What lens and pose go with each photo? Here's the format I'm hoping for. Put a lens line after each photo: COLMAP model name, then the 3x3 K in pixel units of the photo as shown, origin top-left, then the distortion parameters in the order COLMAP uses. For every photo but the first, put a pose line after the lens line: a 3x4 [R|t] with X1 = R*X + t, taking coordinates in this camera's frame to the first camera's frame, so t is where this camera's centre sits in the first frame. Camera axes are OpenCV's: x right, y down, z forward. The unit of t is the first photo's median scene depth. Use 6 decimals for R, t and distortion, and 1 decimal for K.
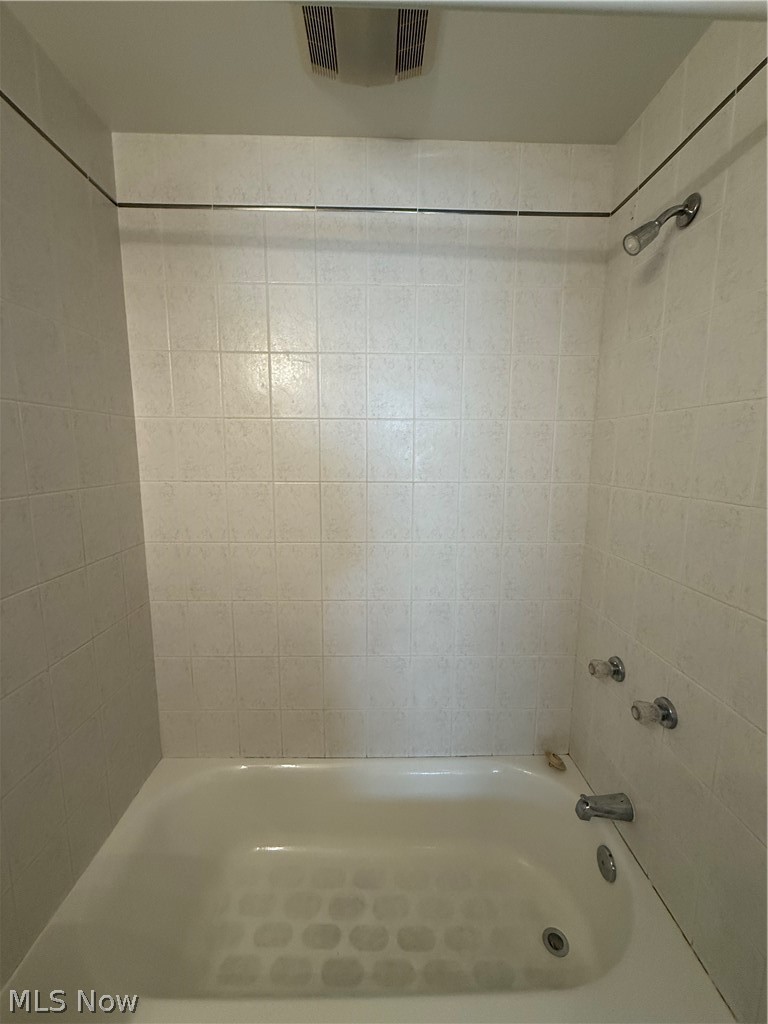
lens RADIAL K [[408.5, 0, 382.0], [0, 408.5, 513.3], [0, 0, 1]] dist [0.000224, 0.000272]
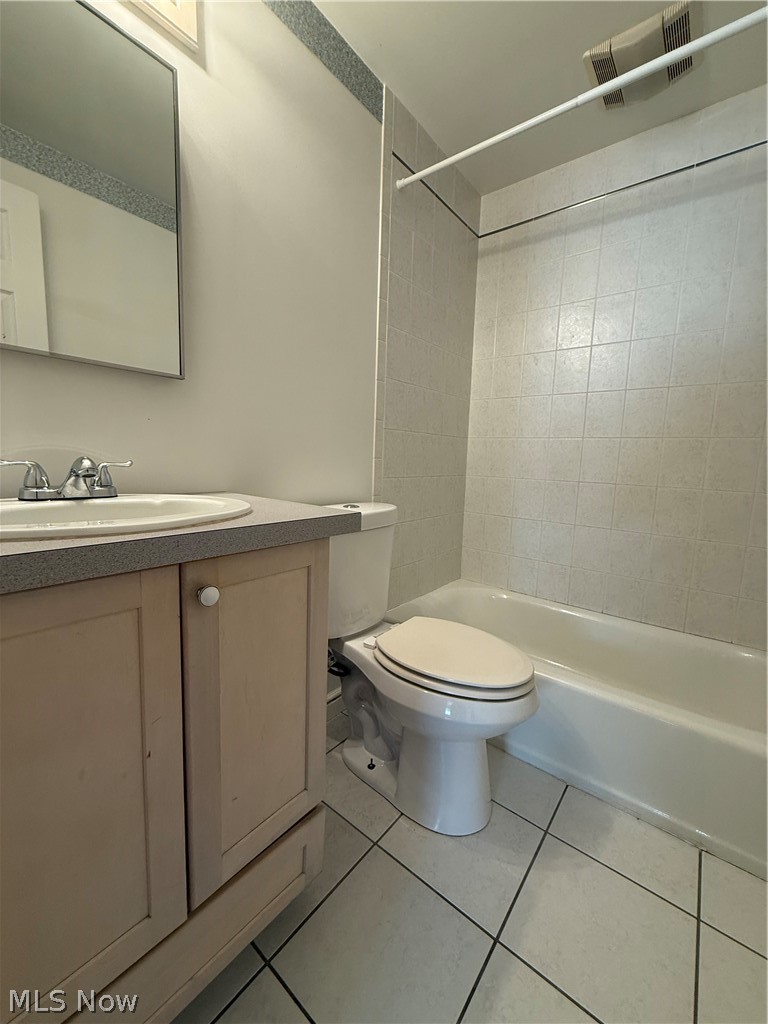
lens RADIAL K [[408.5, 0, 382.0], [0, 408.5, 513.3], [0, 0, 1]] dist [0.000224, 0.000272]
pose [[0.768146, 0.104796, -0.631640, 0.246180], [-0.113218, 0.993201, 0.027097, 0.393517], [0.630185, 0.050699, 0.774788, -0.522384]]
